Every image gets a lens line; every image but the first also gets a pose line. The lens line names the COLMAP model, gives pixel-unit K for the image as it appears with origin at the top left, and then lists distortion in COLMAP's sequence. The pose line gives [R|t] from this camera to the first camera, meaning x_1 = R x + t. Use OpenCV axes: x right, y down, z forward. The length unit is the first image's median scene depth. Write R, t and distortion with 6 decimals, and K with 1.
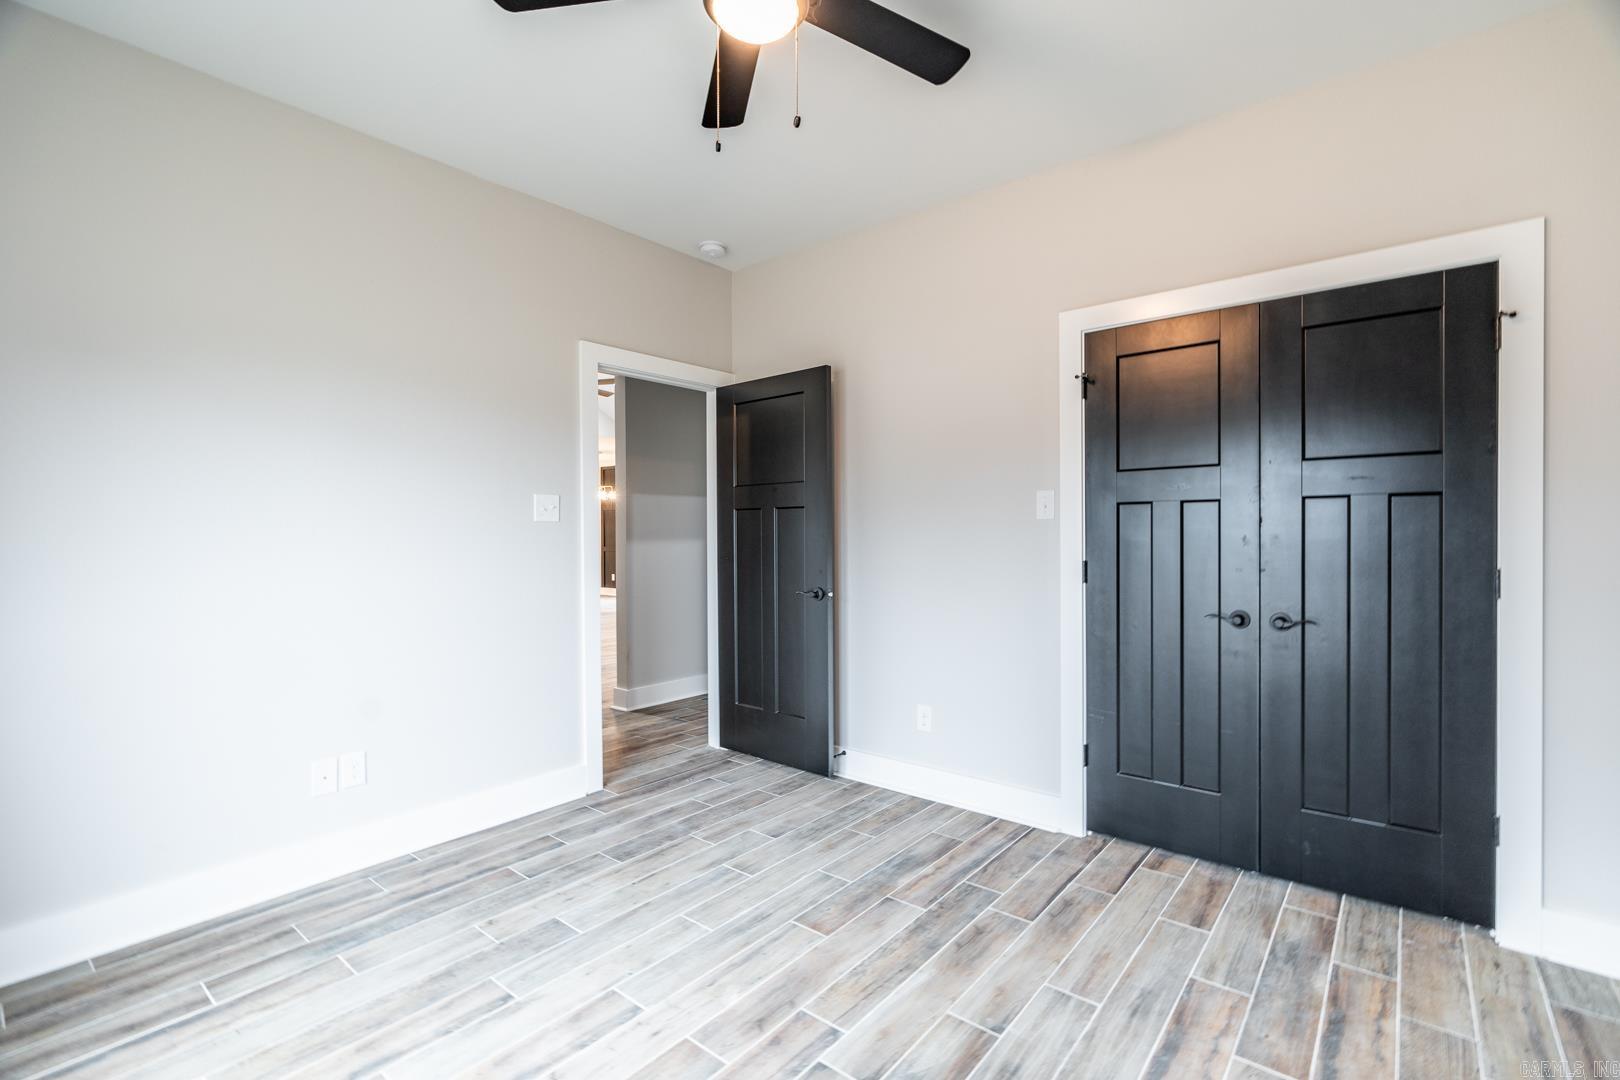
lens RADIAL K [[743.8, 0, 810.0], [0, 743.8, 539.2], [0, 0, 1]] dist [-0.002626, 0.000556]
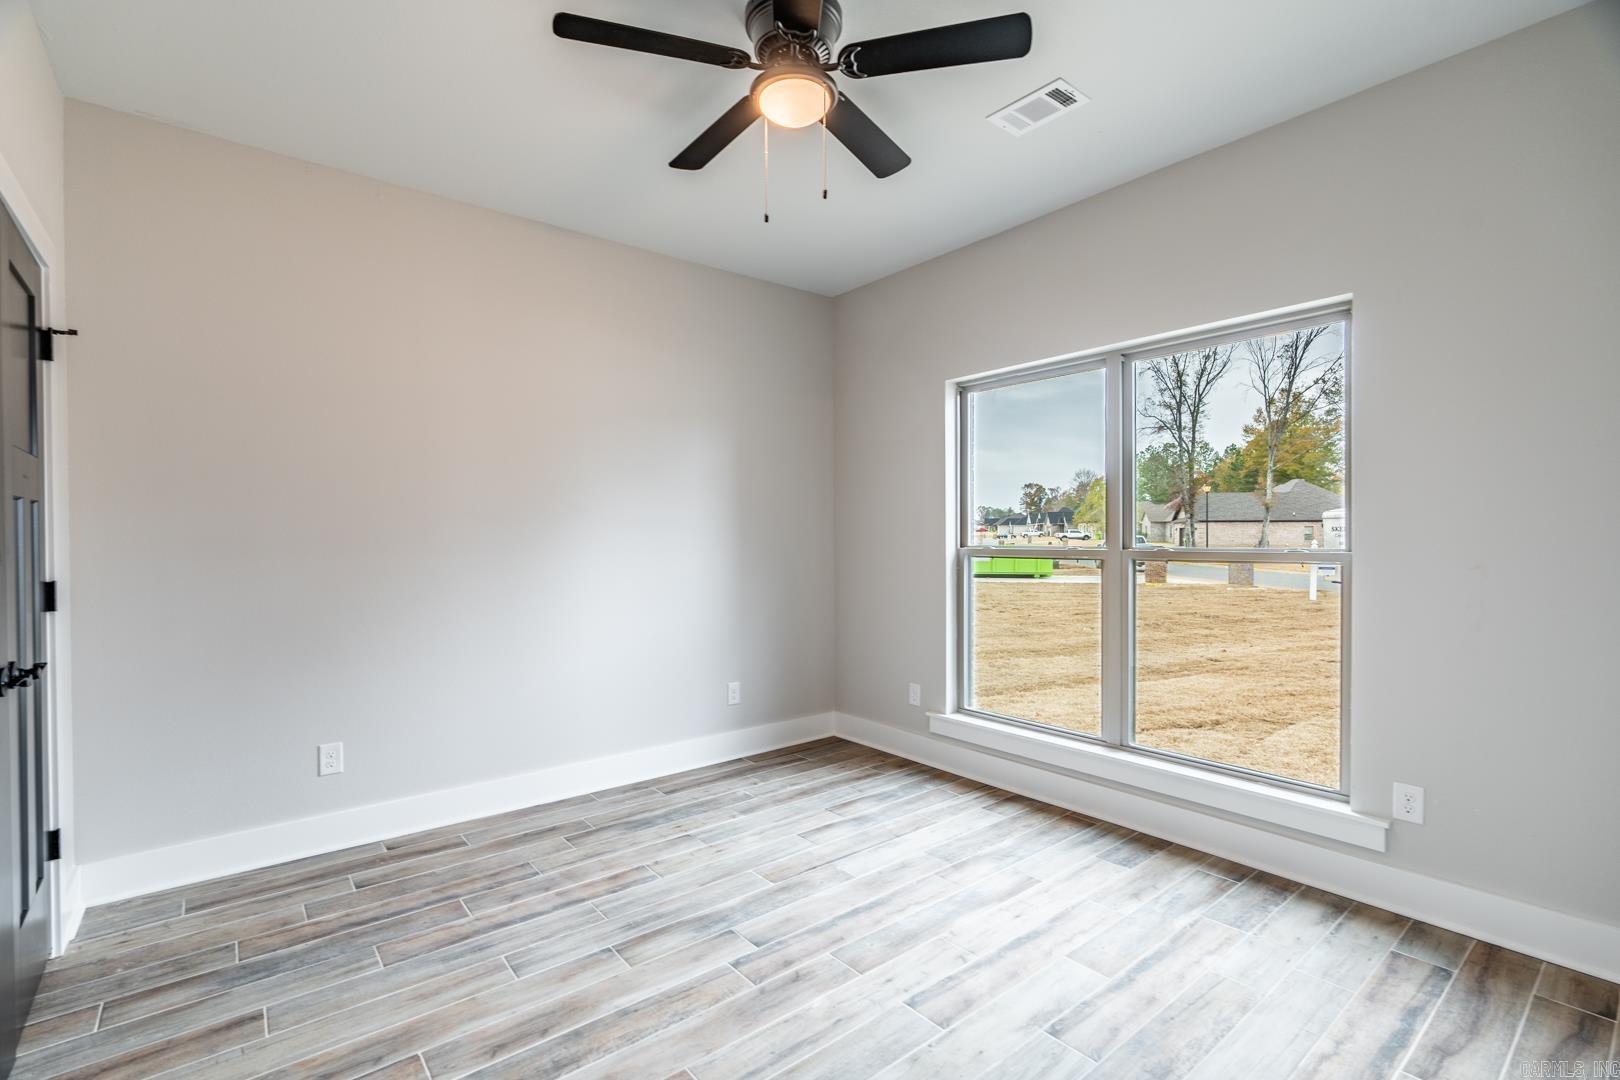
lens RADIAL K [[743.8, 0, 809.0], [0, 743.8, 541.2], [0, 0, 1]] dist [-0.002626, 0.000556]
pose [[-0.980395, 0.009618, 0.196807, -0.301886], [0.011688, 0.999888, 0.009360, -0.012730], [-0.196695, 0.011477, -0.980398, 2.022110]]
